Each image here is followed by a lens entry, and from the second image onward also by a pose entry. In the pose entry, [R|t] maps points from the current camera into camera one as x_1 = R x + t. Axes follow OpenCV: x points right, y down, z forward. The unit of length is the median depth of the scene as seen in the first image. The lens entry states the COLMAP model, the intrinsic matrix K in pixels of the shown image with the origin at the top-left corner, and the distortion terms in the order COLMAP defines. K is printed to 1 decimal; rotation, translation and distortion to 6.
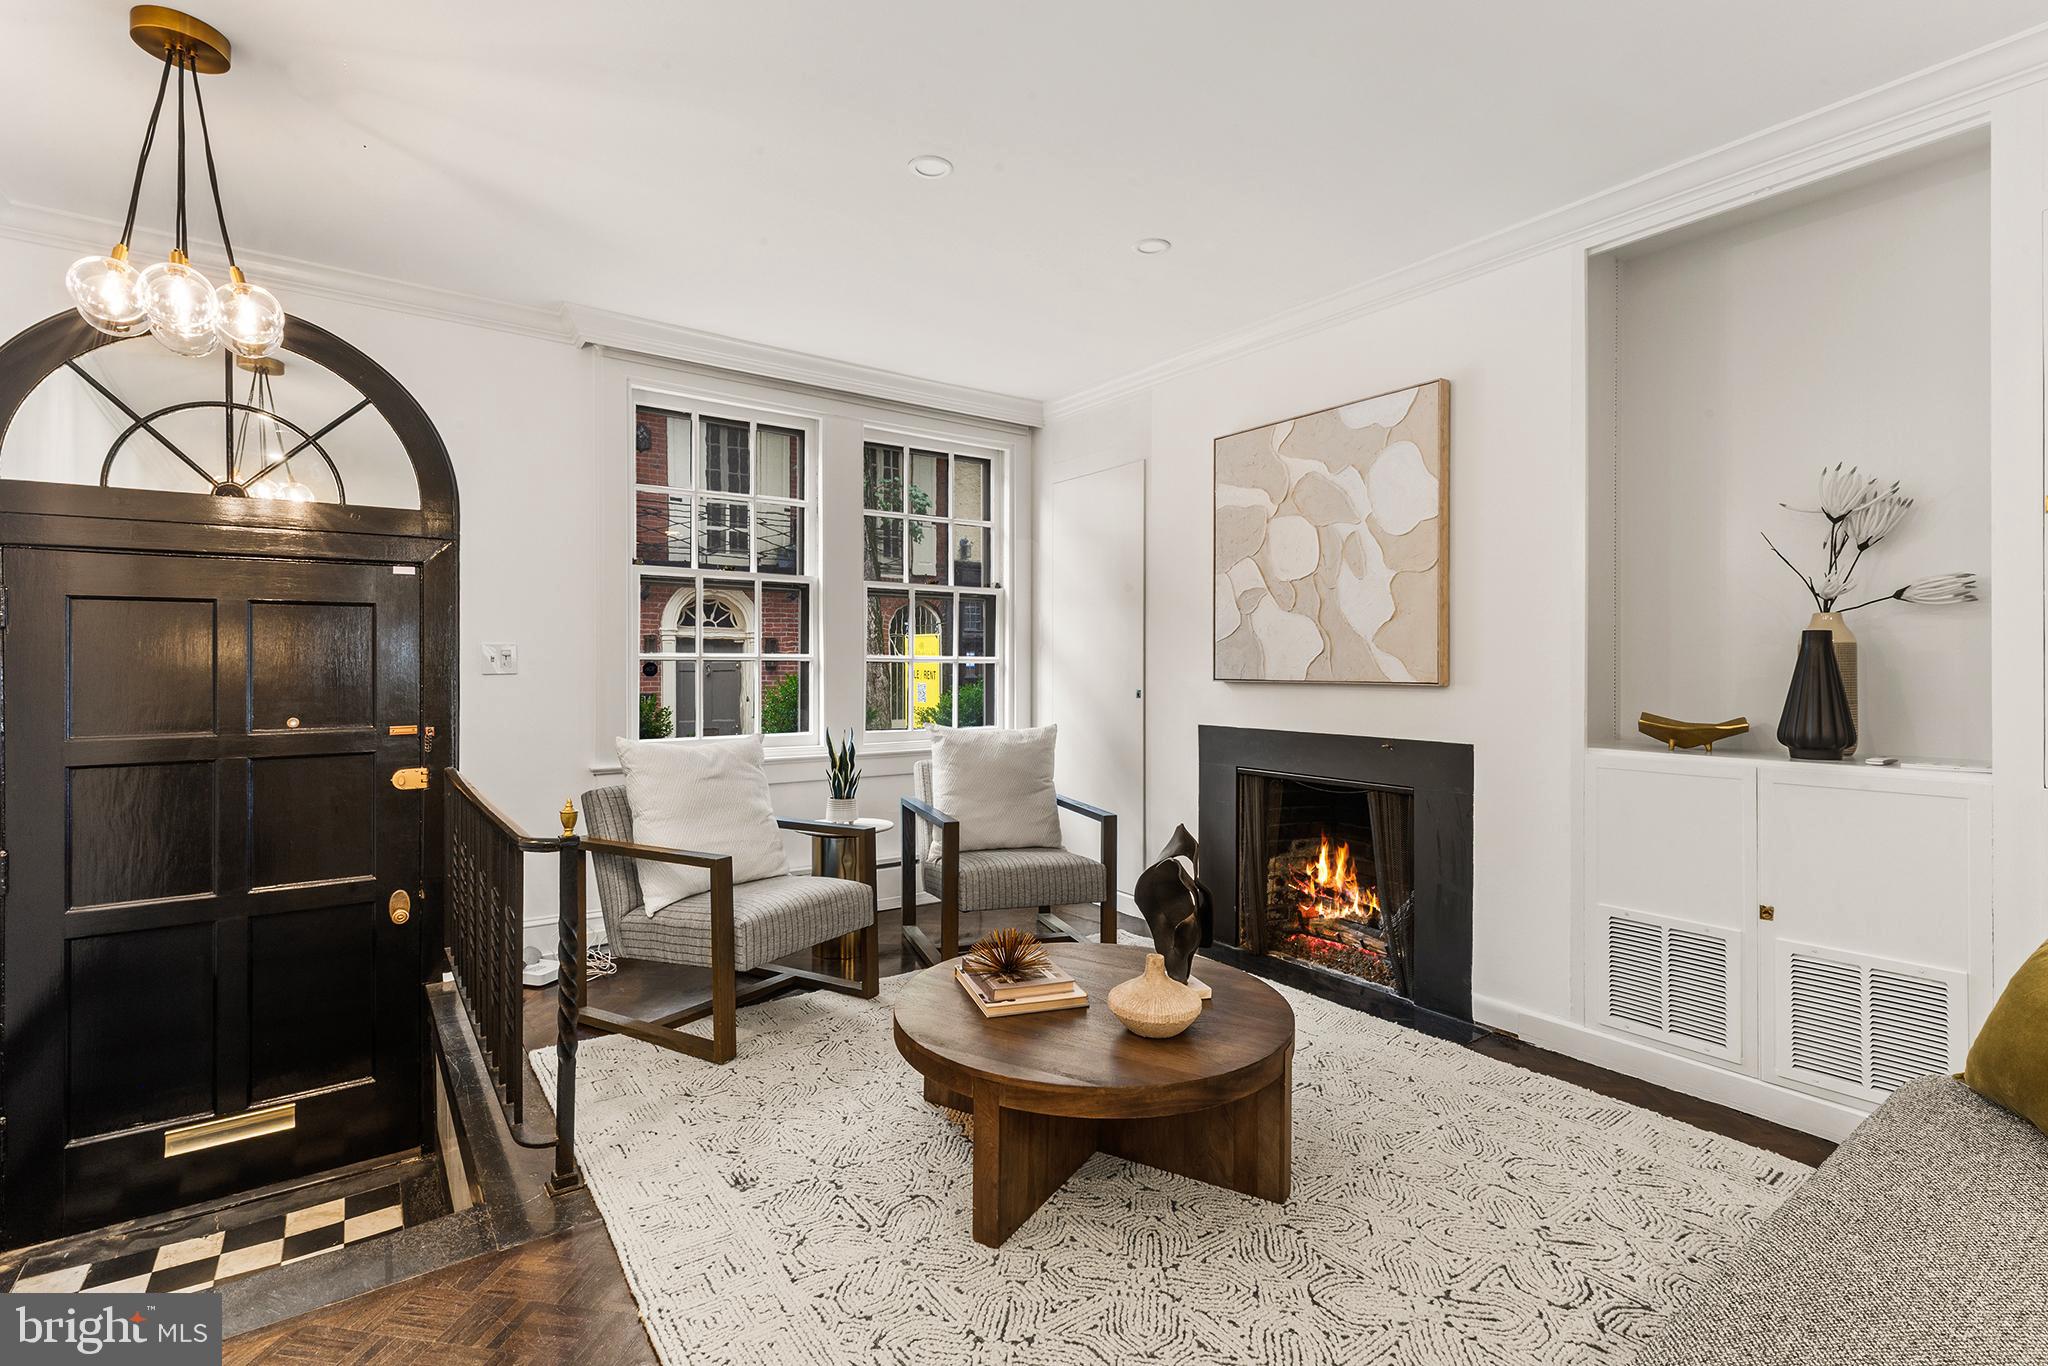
lens RADIAL K [[937.3, 0, 1024.0], [0, 937.3, 658.2], [0, 0, 1]] dist [-0.000853, -0.000276]
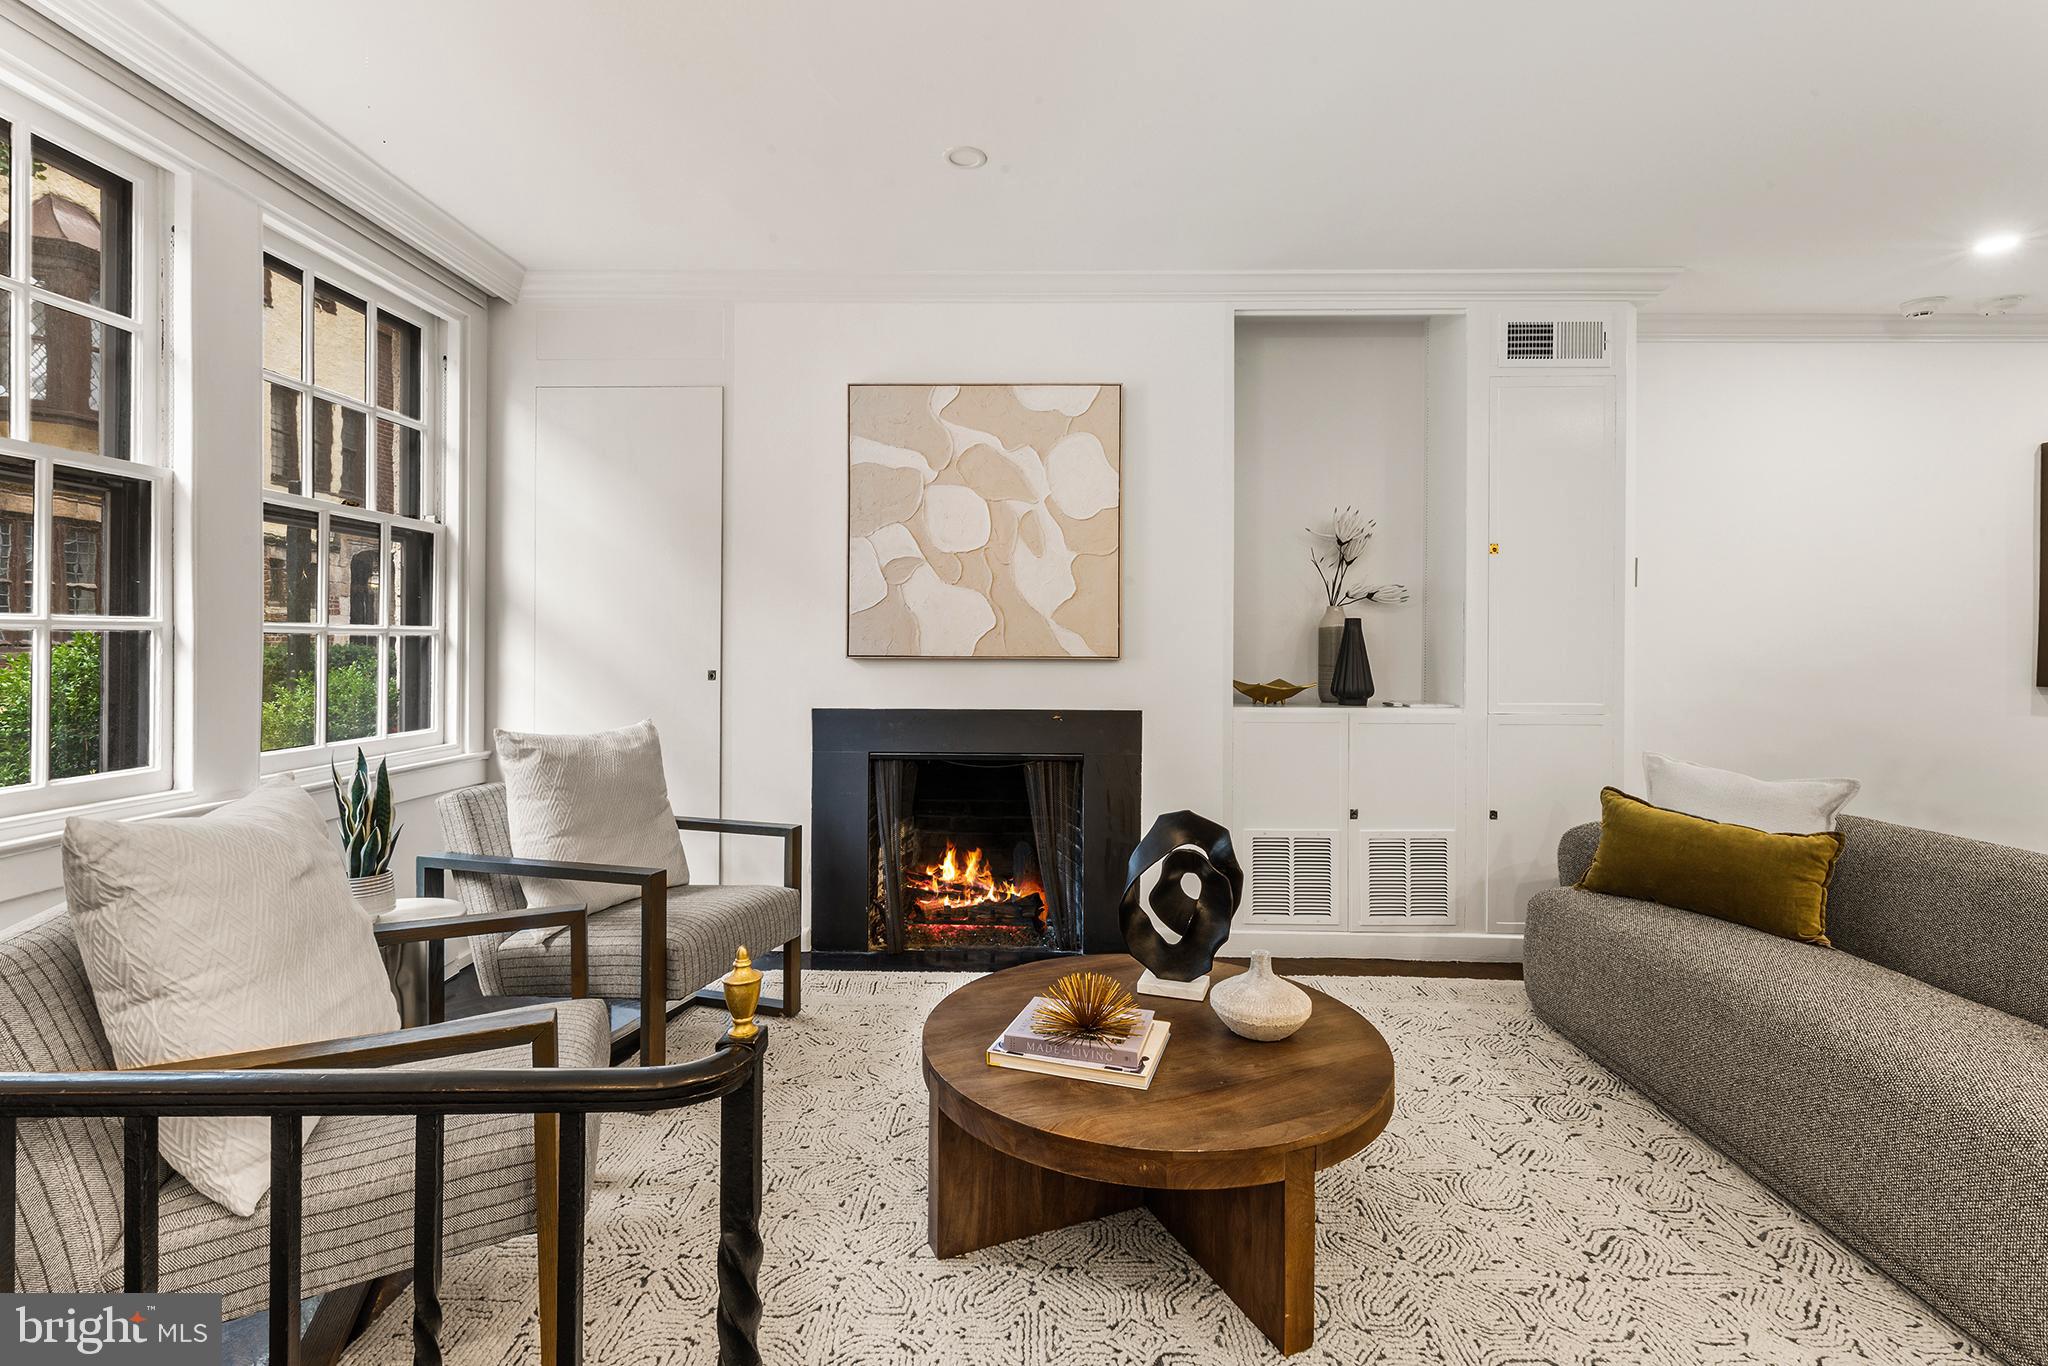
lens RADIAL K [[915.7, 0, 1024.0], [0, 915.7, 634.6], [0, 0, 1]] dist [0.003407, -0.000008]
pose [[0.595008, 0.006155, 0.803696, -0.429493], [-0.010330, 0.999947, -0.000010, 0.000992], [-0.803654, -0.008297, 0.595040, 0.383749]]
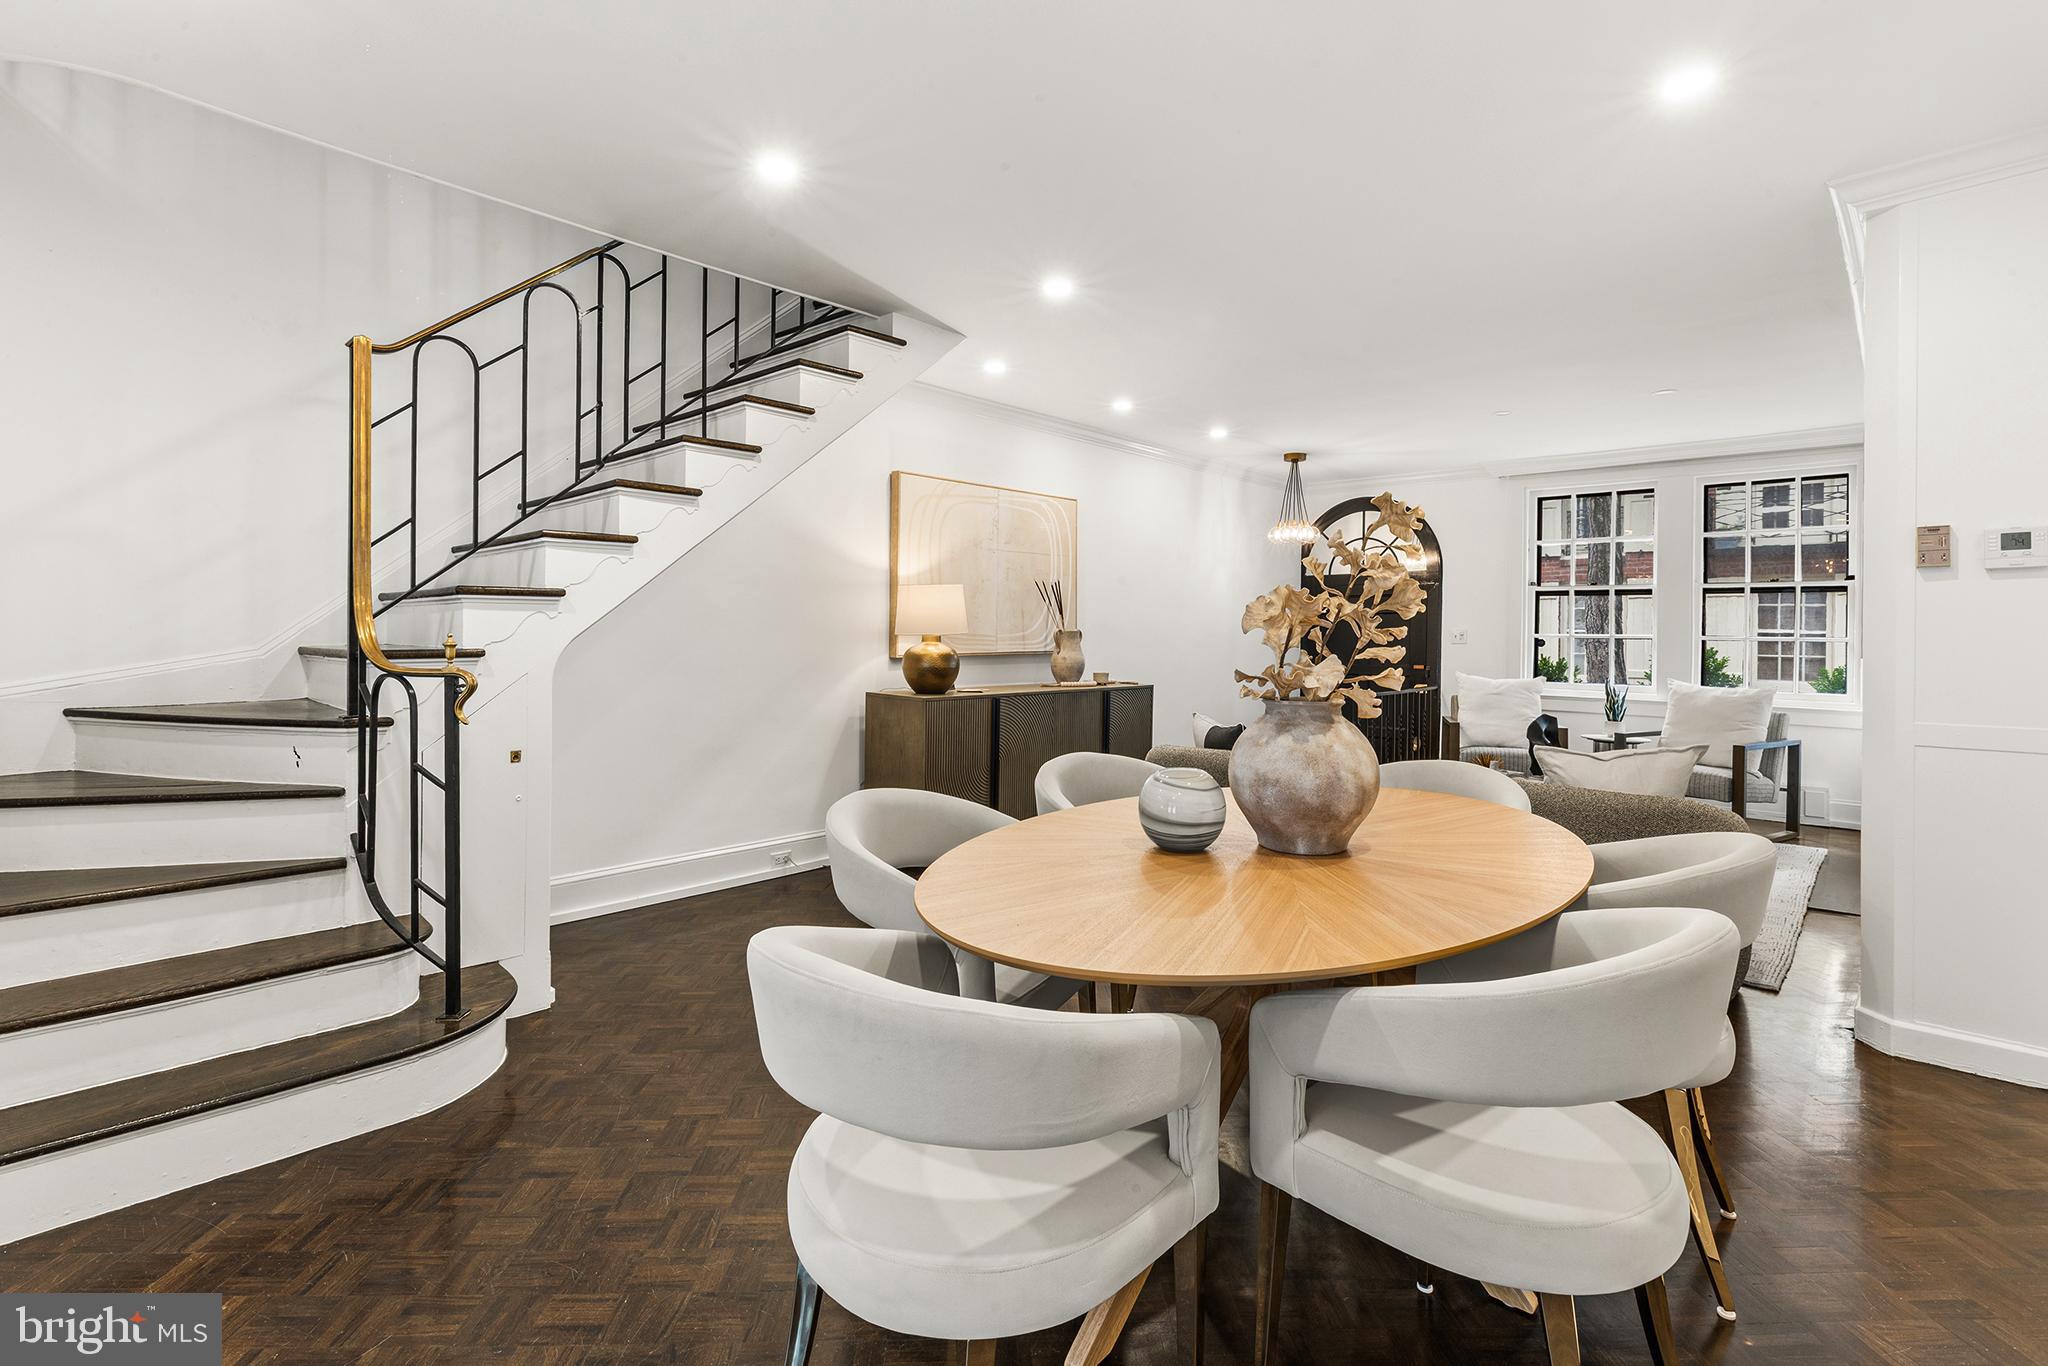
lens RADIAL K [[937.3, 0, 1024.0], [0, 937.3, 658.2], [0, 0, 1]] dist [-0.000853, -0.000276]
pose [[0.182564, 0.029355, -0.982756, 1.348385], [-0.004828, 0.999569, 0.028960, -0.004961], [0.983182, -0.000542, 0.182627, -0.364390]]
